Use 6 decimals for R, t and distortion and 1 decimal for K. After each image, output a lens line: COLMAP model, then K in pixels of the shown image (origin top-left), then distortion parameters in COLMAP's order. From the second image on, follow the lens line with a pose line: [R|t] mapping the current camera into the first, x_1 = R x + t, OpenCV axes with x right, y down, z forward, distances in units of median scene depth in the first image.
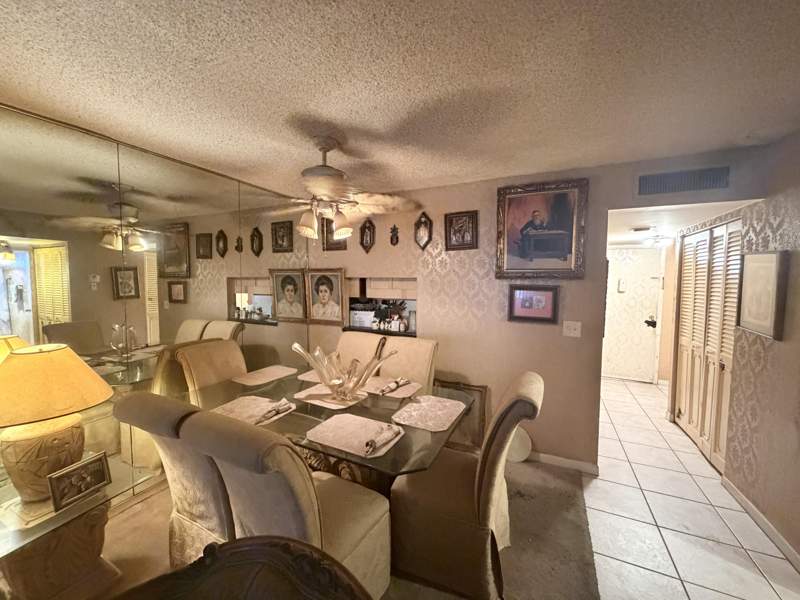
lens RADIAL K [[319.8, 0, 400.0], [0, 319.8, 300.0], [0, 0, 1]] dist [0.000742, 0.000288]
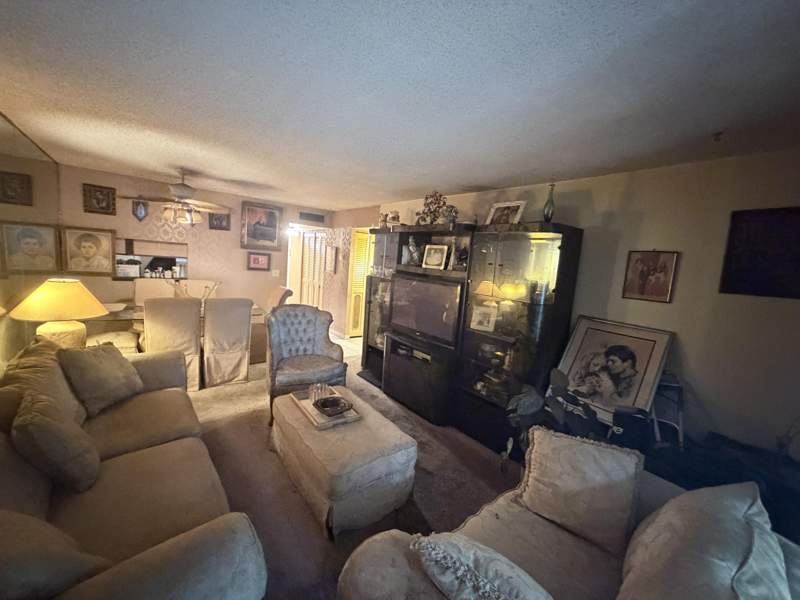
lens RADIAL K [[319.8, 0, 400.0], [0, 319.8, 300.0], [0, 0, 1]] dist [0.000742, 0.000288]
pose [[0.434254, -0.086226, 0.896654, -1.037921], [-0.023928, 0.993953, 0.107171, 0.015283], [-0.900473, -0.067994, 0.429565, -0.712418]]
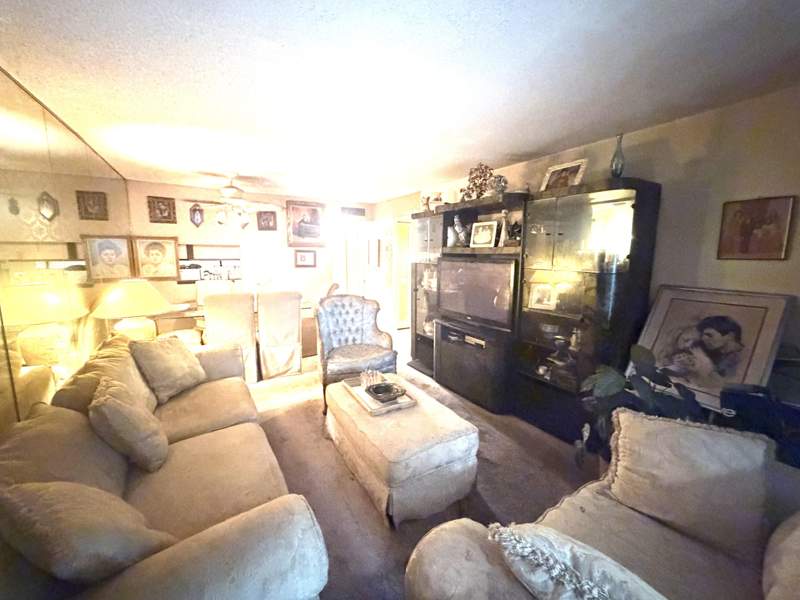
lens RADIAL K [[319.8, 0, 400.0], [0, 319.8, 300.0], [0, 0, 1]] dist [0.000742, 0.000288]
pose [[0.546369, -0.120933, 0.828768, -1.005446], [0.045457, 0.992344, 0.114834, 0.065566], [-0.836310, -0.025068, 0.547683, -0.678106]]
